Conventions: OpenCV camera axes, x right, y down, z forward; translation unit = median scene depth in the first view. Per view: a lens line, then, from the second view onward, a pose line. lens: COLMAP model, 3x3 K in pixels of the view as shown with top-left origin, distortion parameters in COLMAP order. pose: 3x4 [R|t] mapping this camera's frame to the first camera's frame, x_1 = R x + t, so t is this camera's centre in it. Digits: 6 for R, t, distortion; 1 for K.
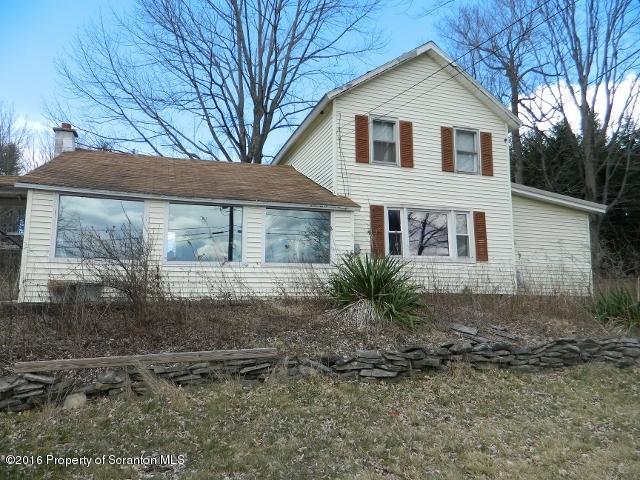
lens RADIAL K [[475.7, 0, 319.4], [0, 475.7, 240.8], [0, 0, 1]] dist [0.005901, 0.000546]
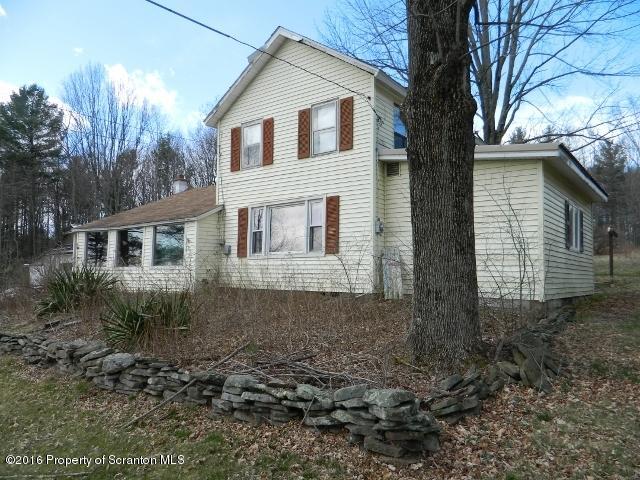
lens RADIAL K [[475.7, 0, 319.9], [0, 475.7, 239.7], [0, 0, 1]] dist [0.005901, 0.000546]
pose [[0.548606, -0.062630, -0.833732, 1.046862], [0.097414, 0.995187, -0.010659, 0.024099], [0.830387, -0.075369, 0.552067, 0.508005]]
